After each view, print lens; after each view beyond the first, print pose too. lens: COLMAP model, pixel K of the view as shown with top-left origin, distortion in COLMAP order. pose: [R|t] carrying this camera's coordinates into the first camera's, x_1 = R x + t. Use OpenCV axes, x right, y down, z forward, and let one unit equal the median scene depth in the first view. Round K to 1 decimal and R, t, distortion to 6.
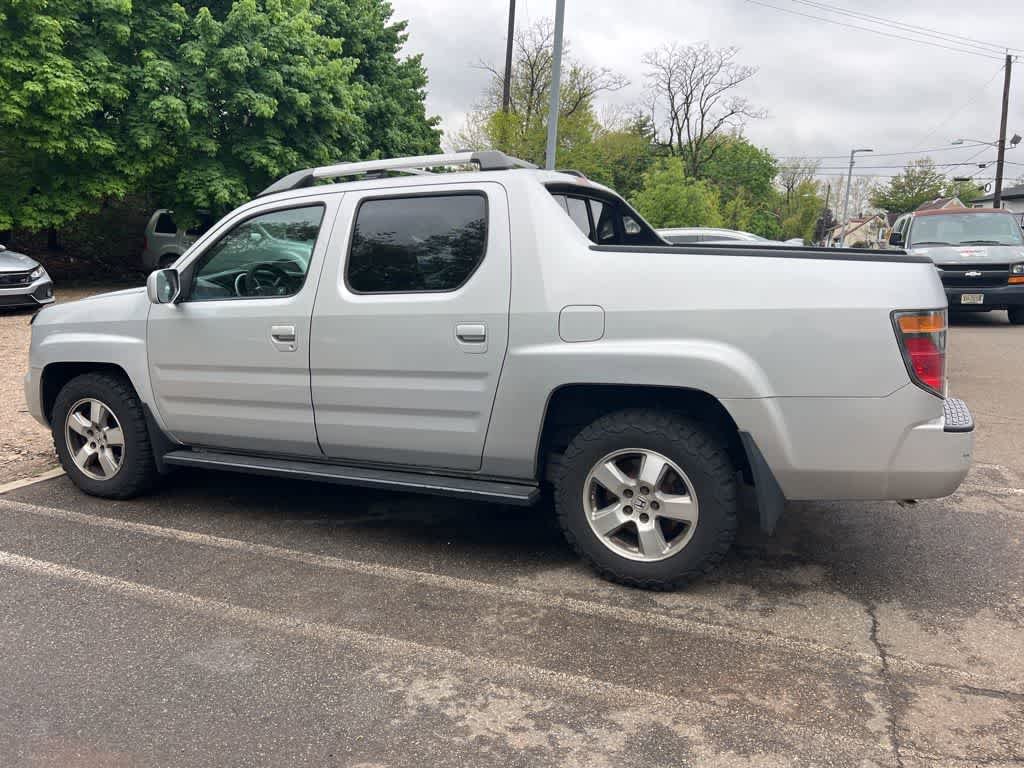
lens RADIAL K [[768.6, 0, 506.0], [0, 768.6, 377.3], [0, 0, 1]] dist [0.051346, -0.054227]
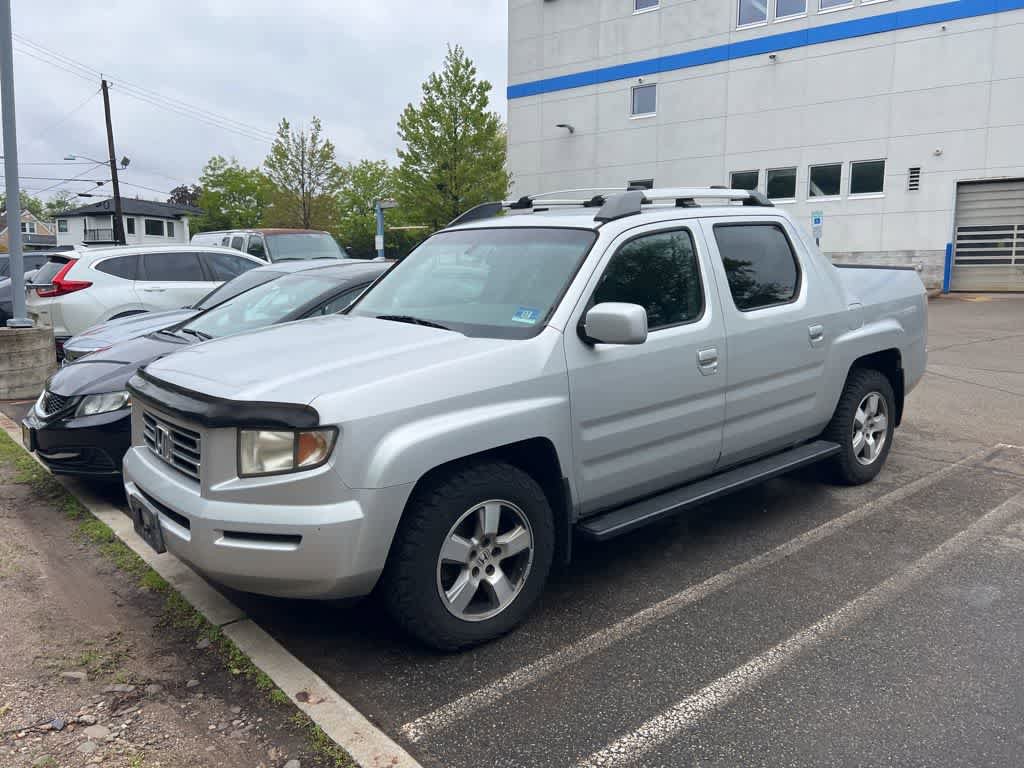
lens RADIAL K [[768.6, 0, 505.2], [0, 768.6, 383.1], [0, 0, 1]] dist [0.051346, -0.054227]
pose [[0.445701, -0.152388, 0.882116, -1.298966], [0.160625, 0.983025, 0.088662, -0.155442], [-0.880653, 0.102173, 0.462613, 0.773635]]
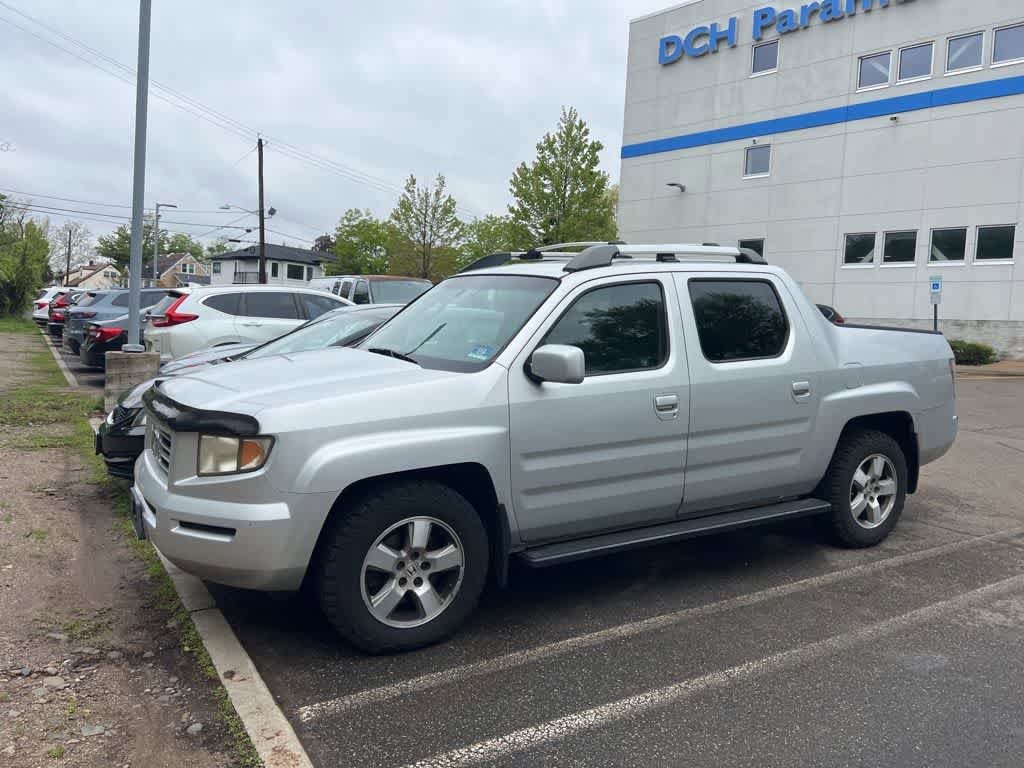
lens RADIAL K [[768.6, 0, 505.8], [0, 768.6, 378.4], [0, 0, 1]] dist [0.051346, -0.054227]
pose [[0.582230, -0.059000, 0.810881, -1.264813], [0.107297, 0.994216, -0.004702, -0.109262], [-0.805913, 0.089742, 0.585193, 0.562977]]
